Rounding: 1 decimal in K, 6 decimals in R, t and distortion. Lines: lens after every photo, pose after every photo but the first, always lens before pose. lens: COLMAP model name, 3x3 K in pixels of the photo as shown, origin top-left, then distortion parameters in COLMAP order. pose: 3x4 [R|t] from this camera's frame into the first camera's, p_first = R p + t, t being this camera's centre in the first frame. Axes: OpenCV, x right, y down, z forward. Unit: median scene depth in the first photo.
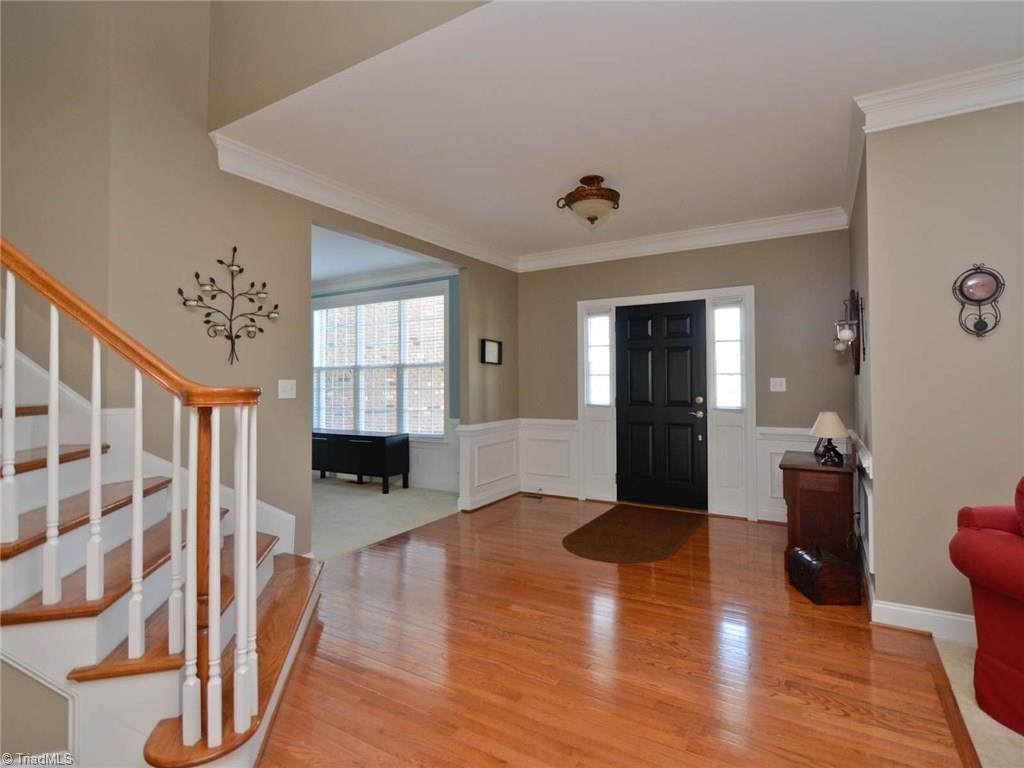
lens RADIAL K [[488.3, 0, 523.8], [0, 488.3, 375.3], [0, 0, 1]] dist [-0.002357, -0.000882]
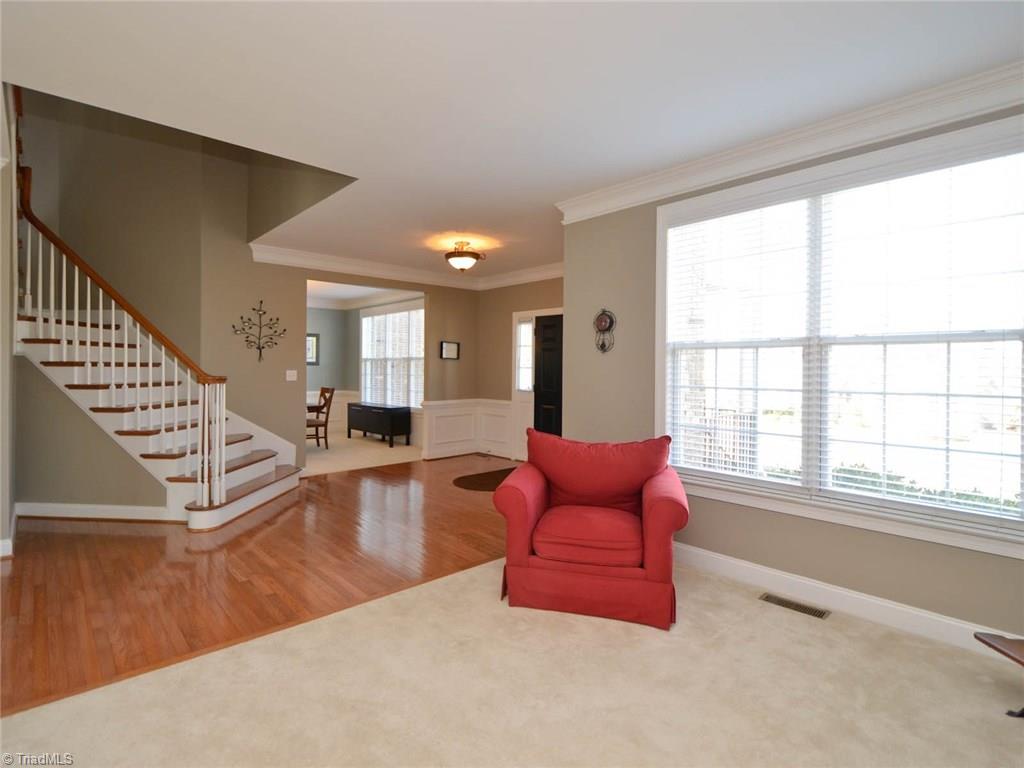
lens RADIAL K [[520.2, 0, 512.1], [0, 520.2, 368.4], [0, 0, 1]] dist [0.011991, -0.000478]
pose [[0.949874, 0.014668, -0.312287, 0.577808], [-0.008680, 0.999751, 0.020556, -0.028582], [0.312511, -0.016815, 0.949765, -0.375654]]
